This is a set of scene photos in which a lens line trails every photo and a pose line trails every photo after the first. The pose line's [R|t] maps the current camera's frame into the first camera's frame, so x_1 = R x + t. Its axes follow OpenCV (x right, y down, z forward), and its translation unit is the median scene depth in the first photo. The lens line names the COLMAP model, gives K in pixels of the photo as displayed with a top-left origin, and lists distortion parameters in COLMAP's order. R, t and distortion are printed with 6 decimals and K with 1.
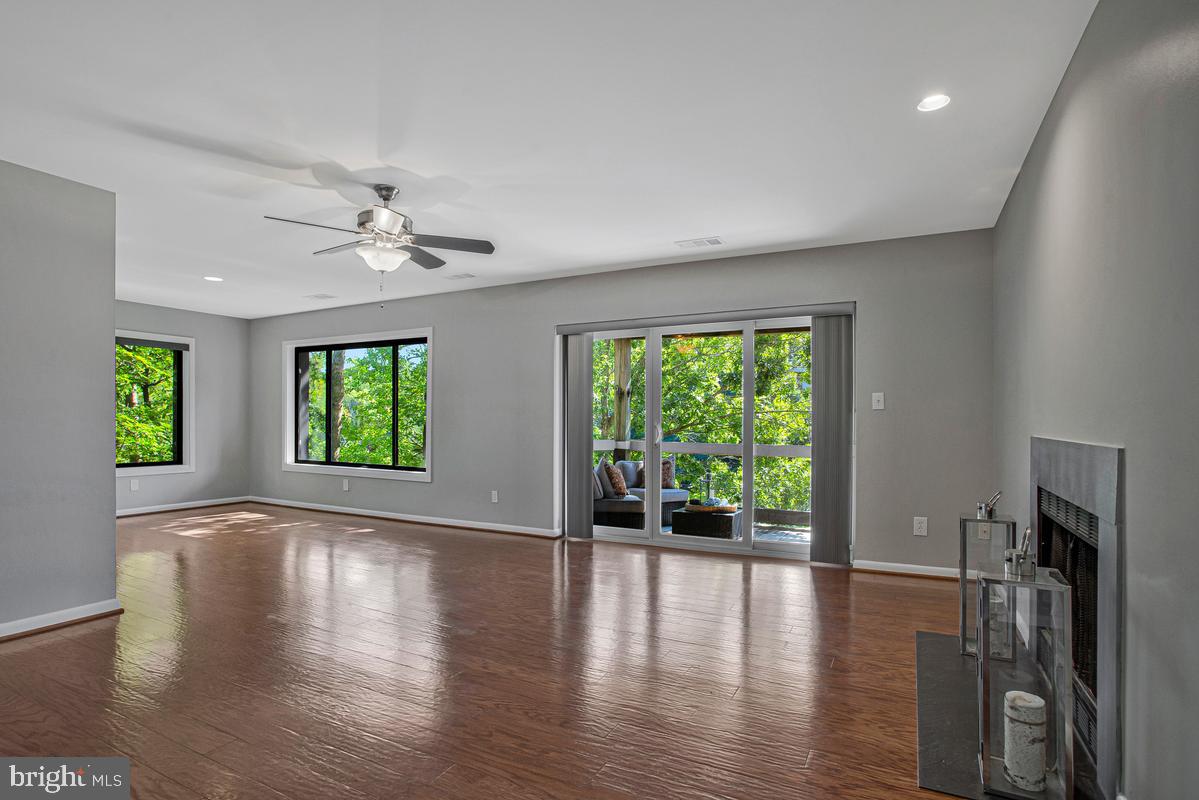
lens RADIAL K [[606.9, 0, 581.4], [0, 606.9, 420.8], [0, 0, 1]] dist [-0.071730, 0.047200]
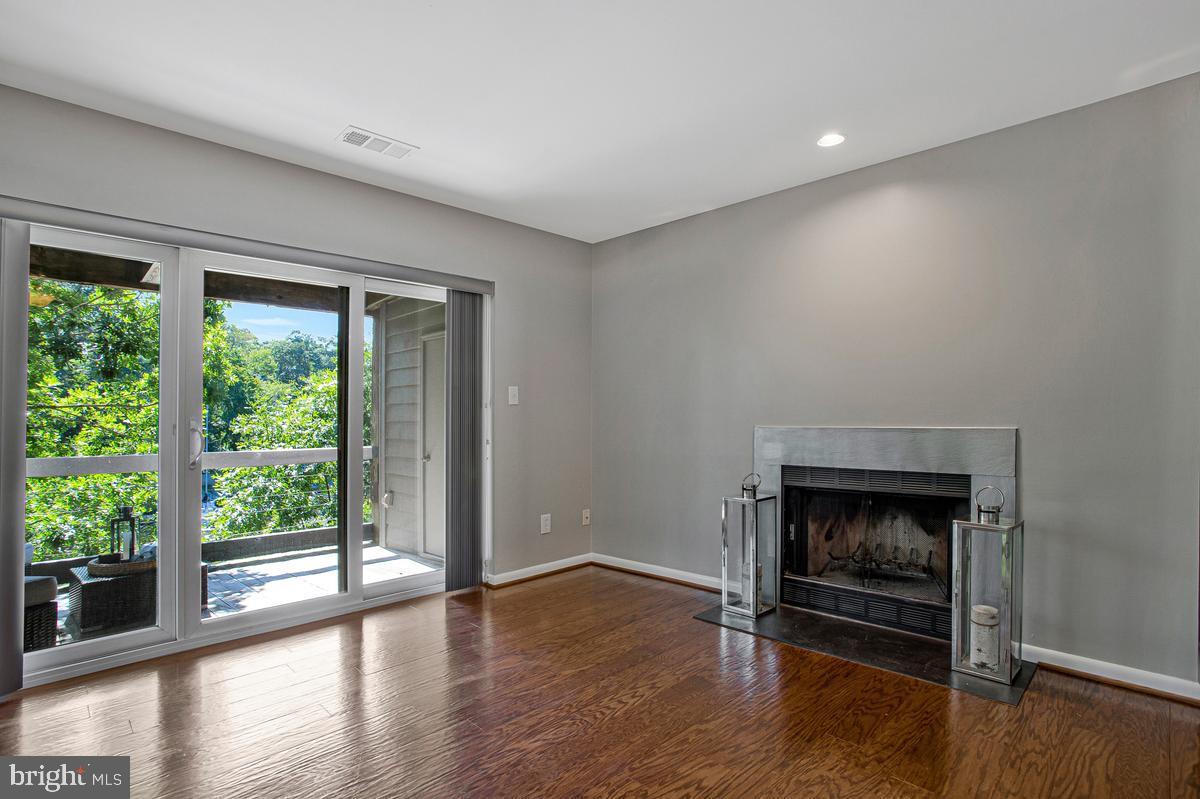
lens RADIAL K [[607.2, 0, 594.7], [0, 607.2, 414.2], [0, 0, 1]] dist [-0.043748, 0.001116]
pose [[0.293625, 0.005300, 0.955906, -0.329799], [0.008434, 0.999931, -0.008134, 0.003682], [-0.955883, 0.010451, 0.293560, 0.558849]]
